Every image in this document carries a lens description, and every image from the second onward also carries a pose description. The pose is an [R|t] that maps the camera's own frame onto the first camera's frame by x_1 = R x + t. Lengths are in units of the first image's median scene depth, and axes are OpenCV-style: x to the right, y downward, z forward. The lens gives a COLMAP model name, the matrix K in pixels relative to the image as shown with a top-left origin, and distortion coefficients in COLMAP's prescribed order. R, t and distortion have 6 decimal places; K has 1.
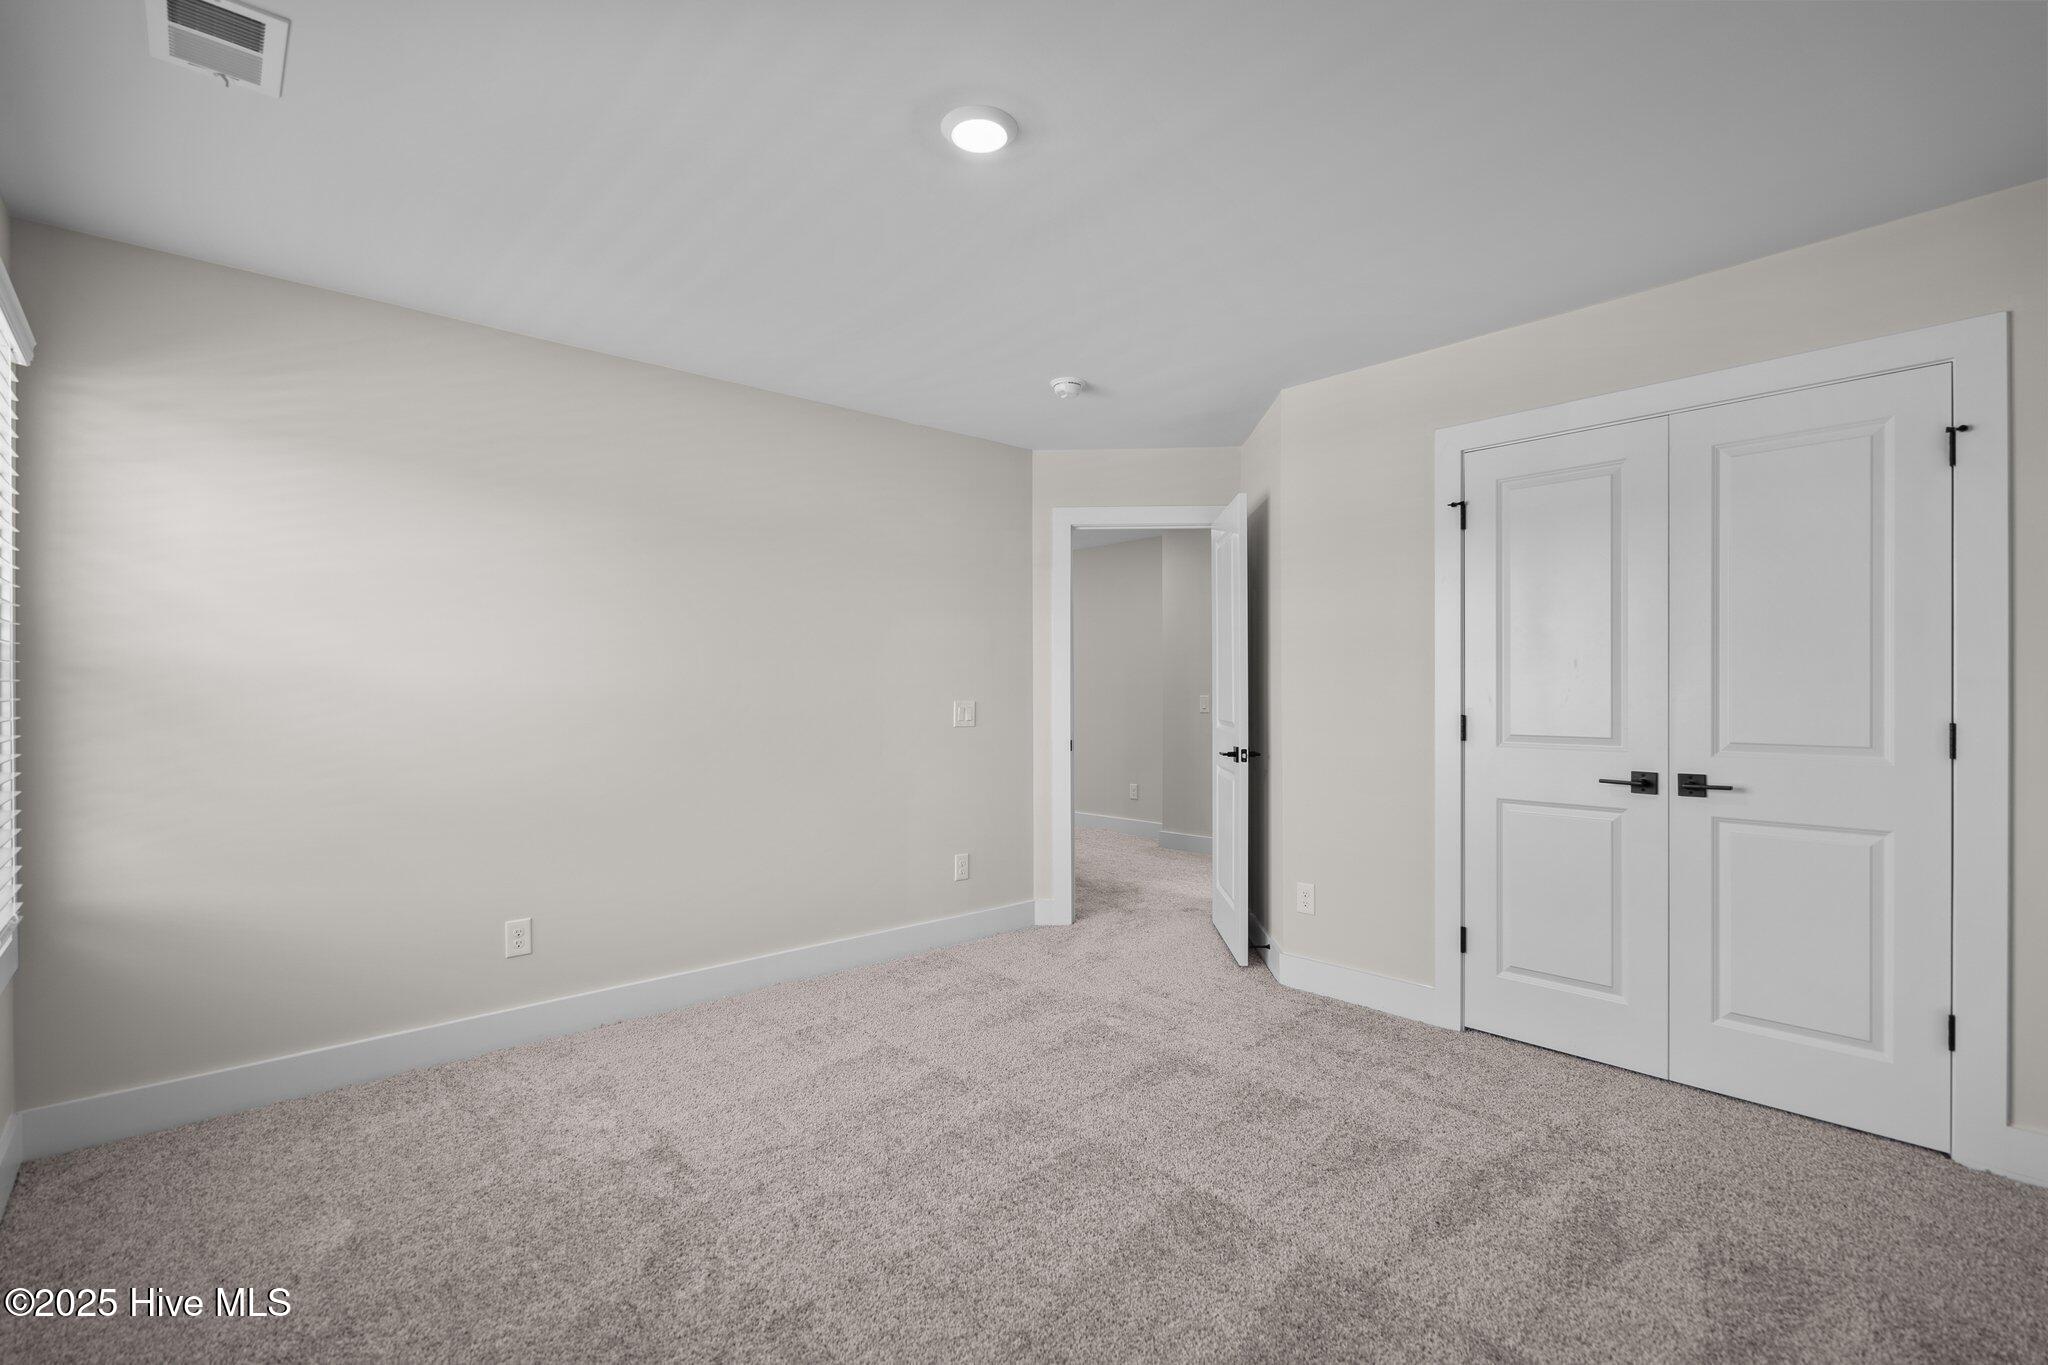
lens RADIAL K [[935.5, 0, 1023.5], [0, 935.5, 690.5], [0, 0, 1]] dist [-0.010578, 0.000484]
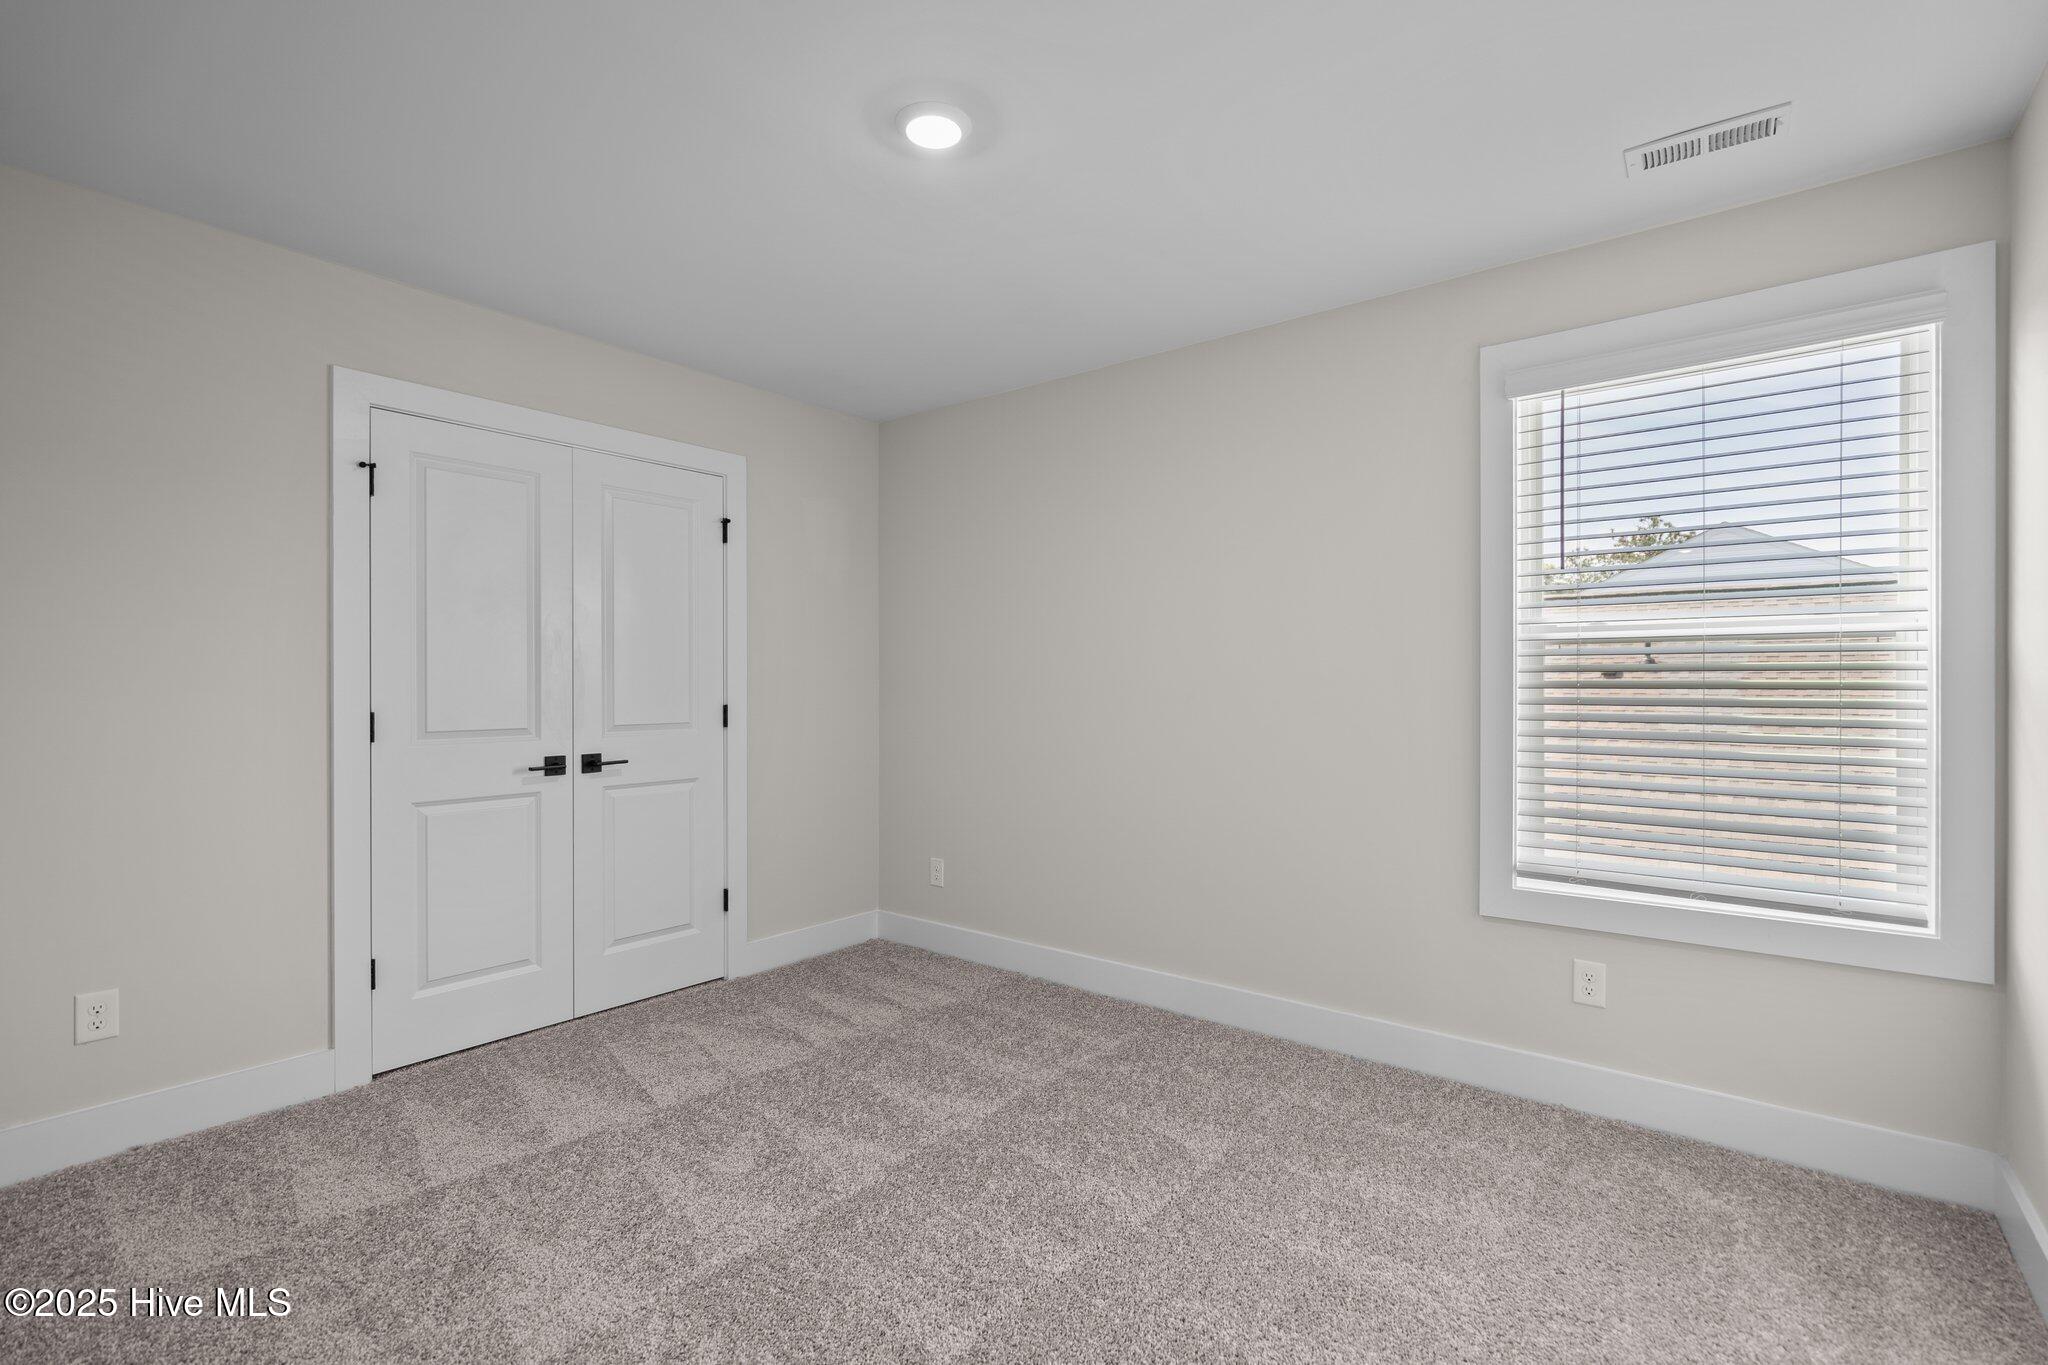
lens RADIAL K [[935.5, 0, 1009.2], [0, 935.5, 691.1], [0, 0, 1]] dist [-0.010578, 0.000484]
pose [[-0.176752, -0.002502, 0.984252, -0.474176], [0.002135, 0.999993, 0.002925, 0.005420], [-0.984253, 0.002619, -0.176745, 0.574716]]
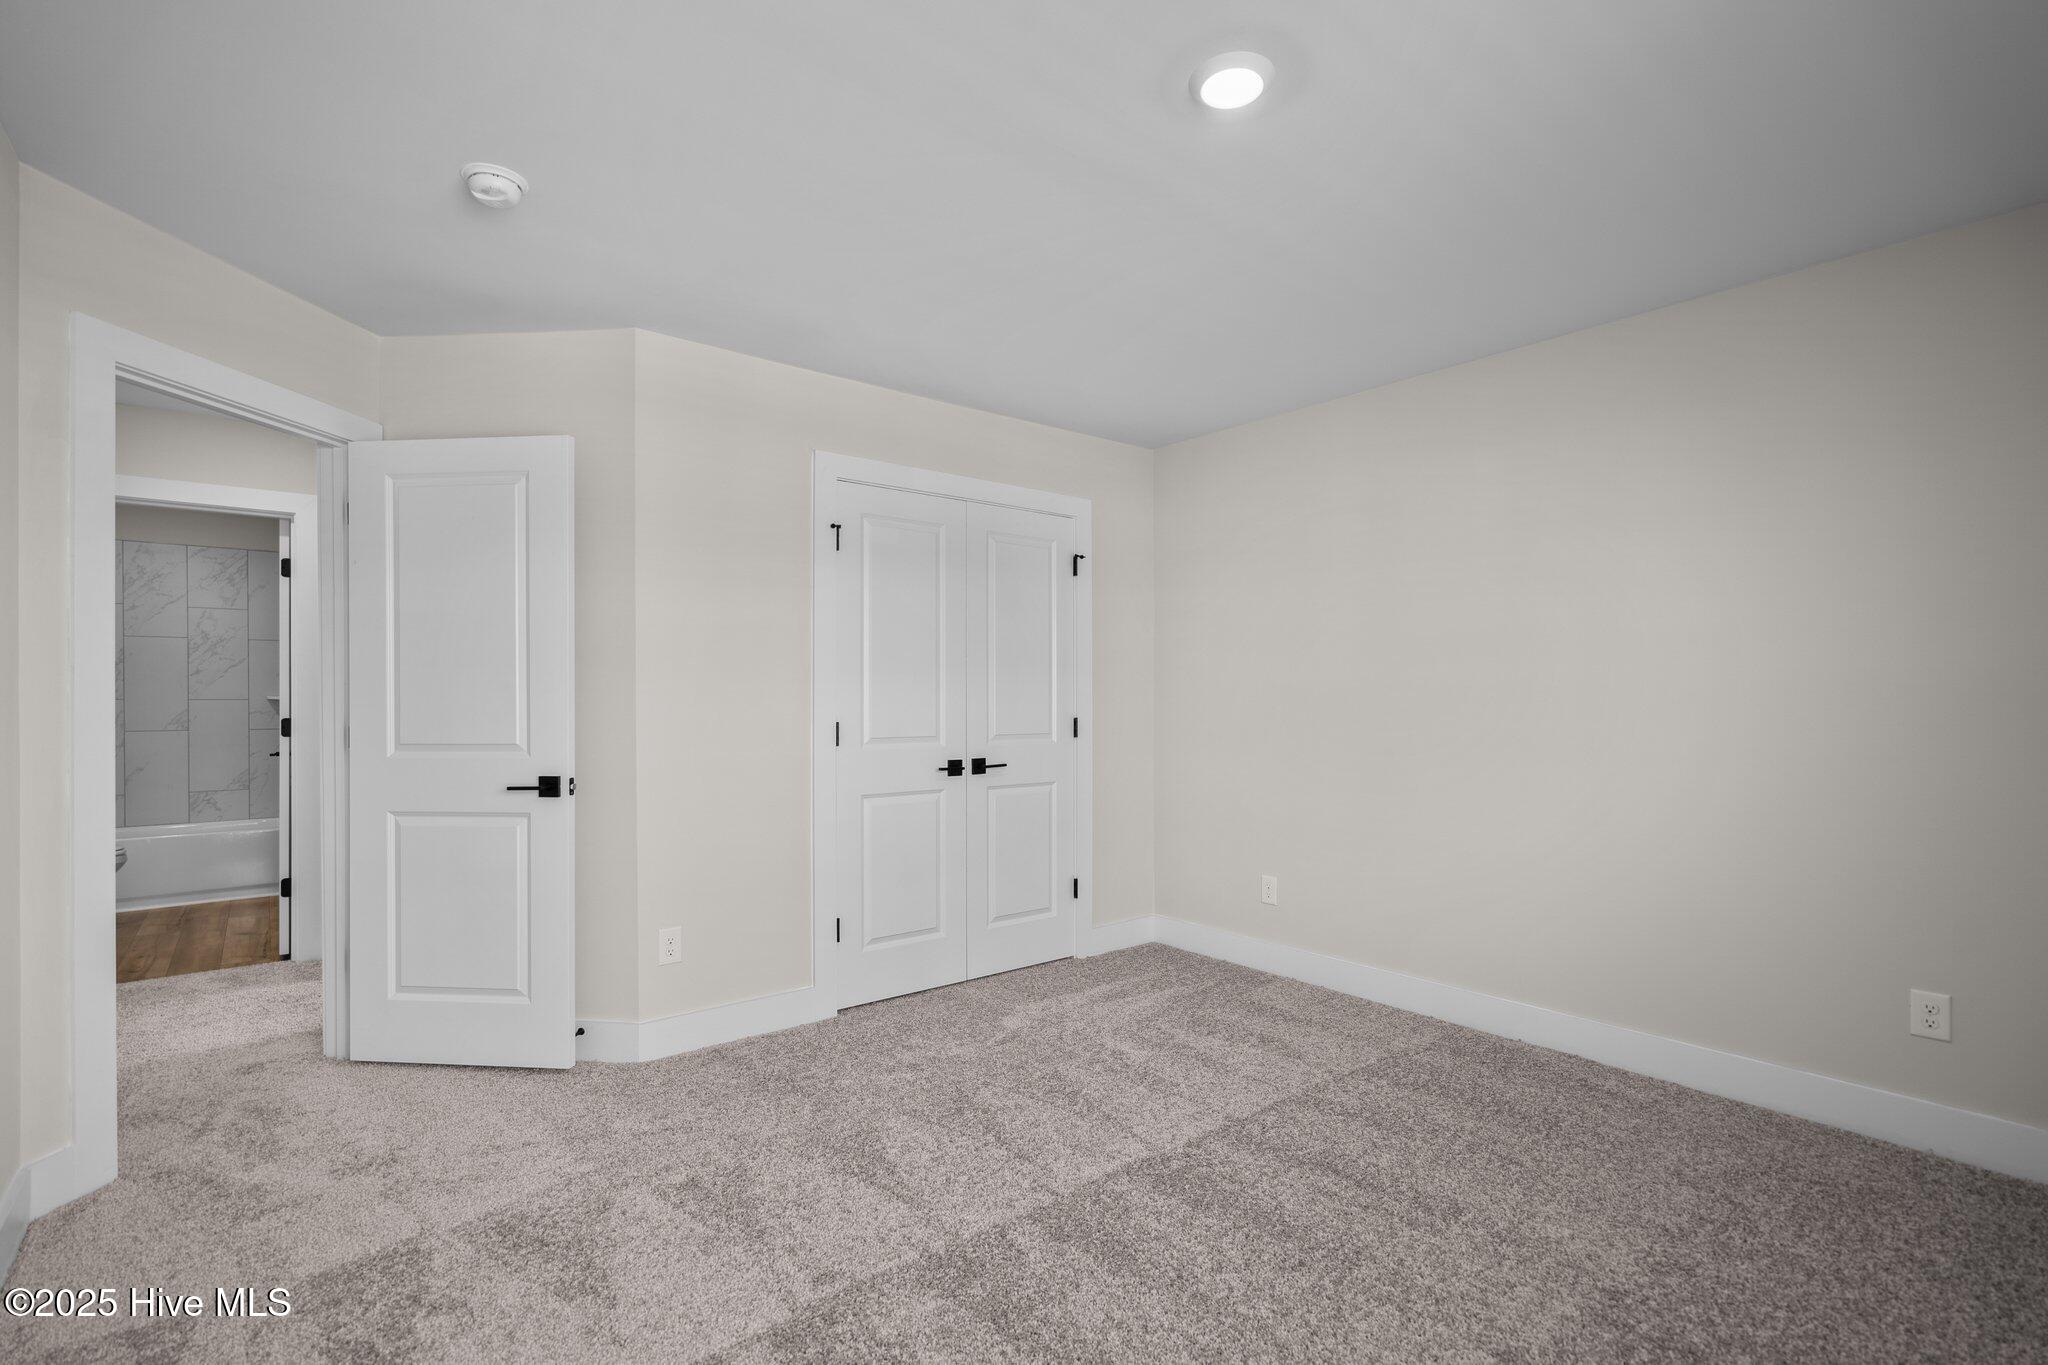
lens RADIAL K [[935.5, 0, 1040.2], [0, 935.5, 703.7], [0, 0, 1]] dist [-0.010578, 0.000484]
pose [[0.038773, 0.000605, 0.999248, -0.597083], [0.001532, 0.999999, -0.000665, 0.006275], [-0.999247, 0.001557, 0.038772, 0.717375]]
